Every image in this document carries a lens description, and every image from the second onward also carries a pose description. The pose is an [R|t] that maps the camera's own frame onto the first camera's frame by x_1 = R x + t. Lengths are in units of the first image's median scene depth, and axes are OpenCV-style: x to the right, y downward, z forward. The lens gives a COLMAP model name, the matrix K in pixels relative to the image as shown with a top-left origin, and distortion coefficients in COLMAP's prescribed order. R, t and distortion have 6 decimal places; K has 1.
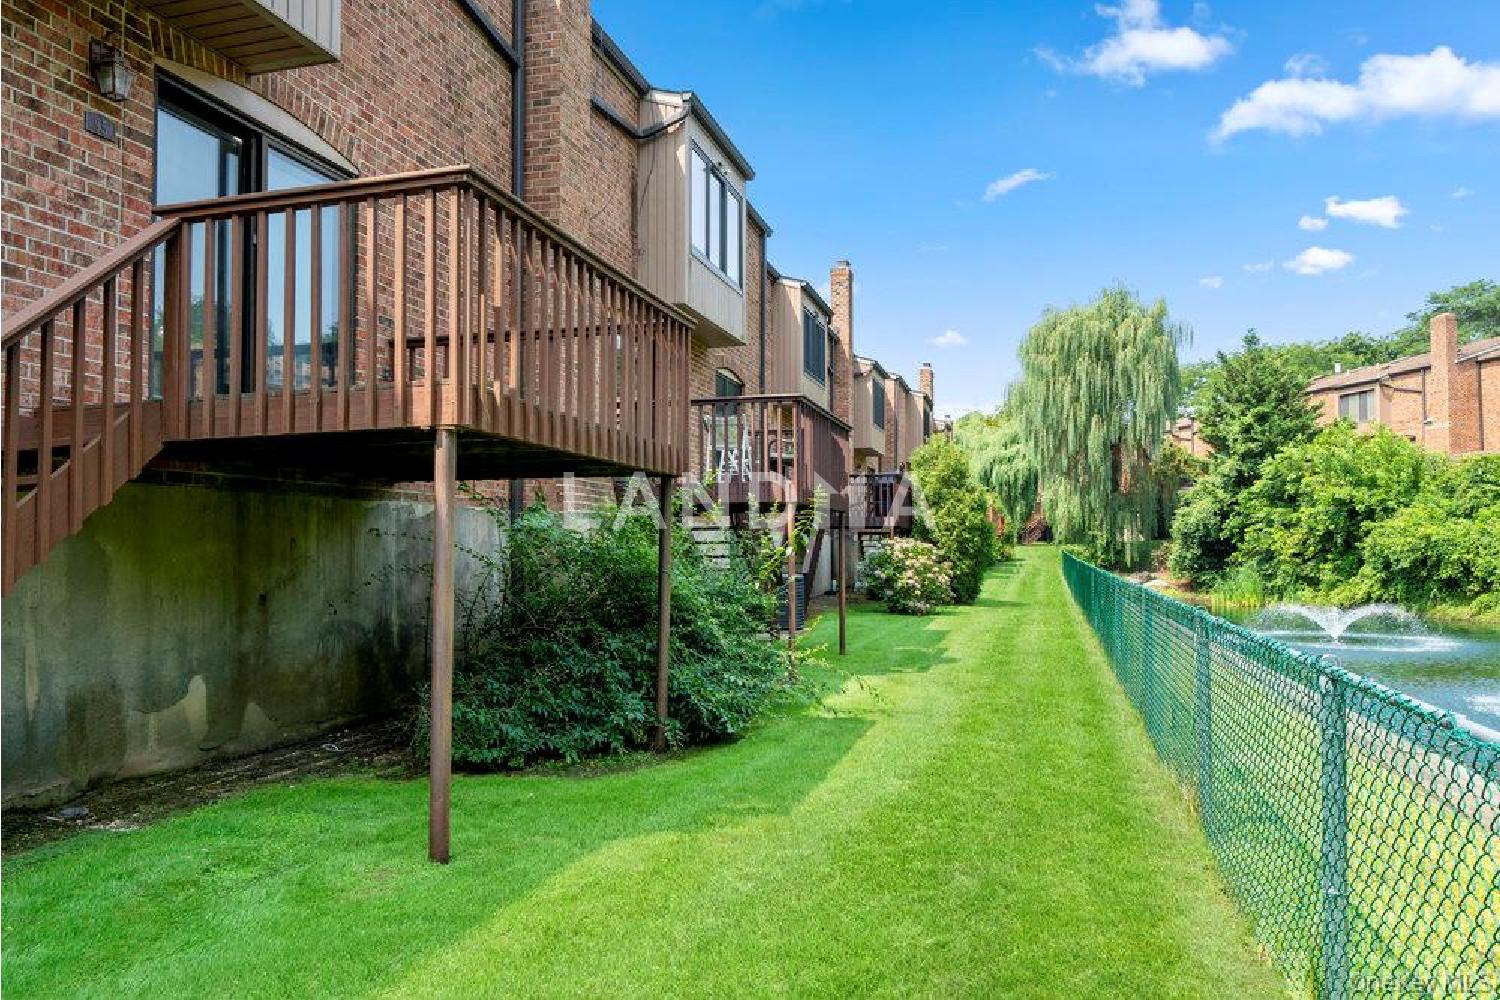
lens RADIAL K [[1025.1, 0, 745.0], [0, 1025.1, 511.6], [0, 0, 1]] dist [0.009543, -0.001184]
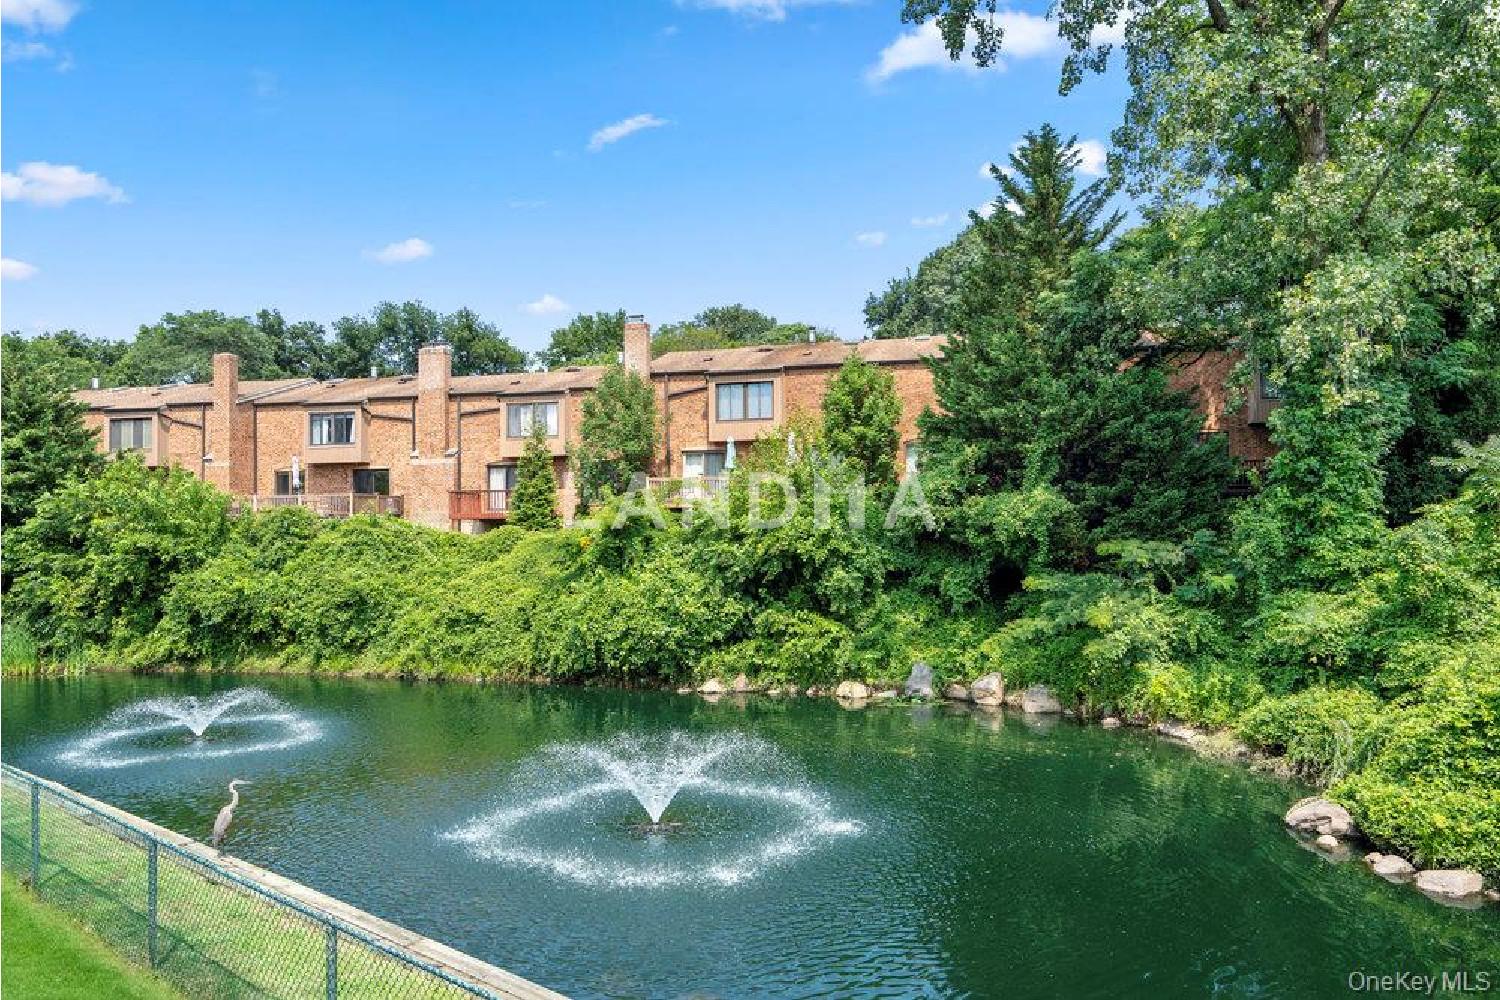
lens RADIAL K [[1011.4, 0, 750.0], [0, 1011.4, 500.0], [0, 0, 1]] dist [0.013824, -0.001142]
pose [[0.400136, 0.026009, 0.916087, -0.024684], [-0.023901, 0.999553, -0.017939, -0.046924], [-0.916144, -0.014717, 0.400579, 0.142685]]
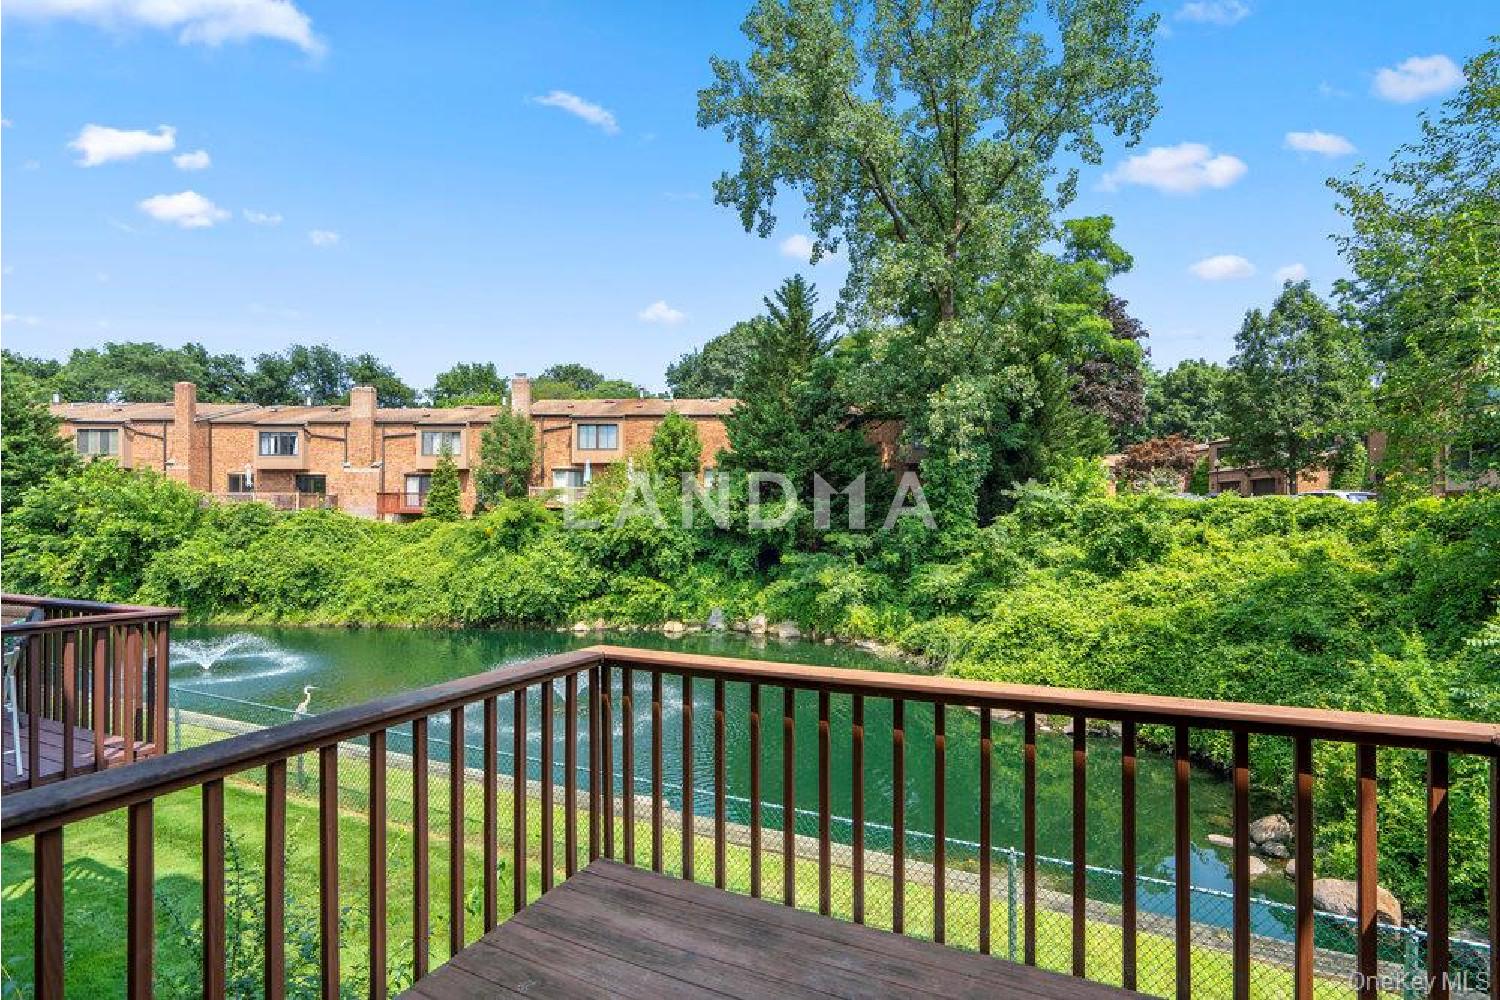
lens RADIAL K [[696.6, 0, 750.6], [0, 696.6, 526.2], [0, 0, 1]] dist [0.000314, 0.000723]
pose [[0.165352, -0.002385, 0.986232, -0.082700], [-0.038622, 0.999214, 0.008891, -0.048838], [-0.985478, -0.039560, 0.165130, 0.152530]]
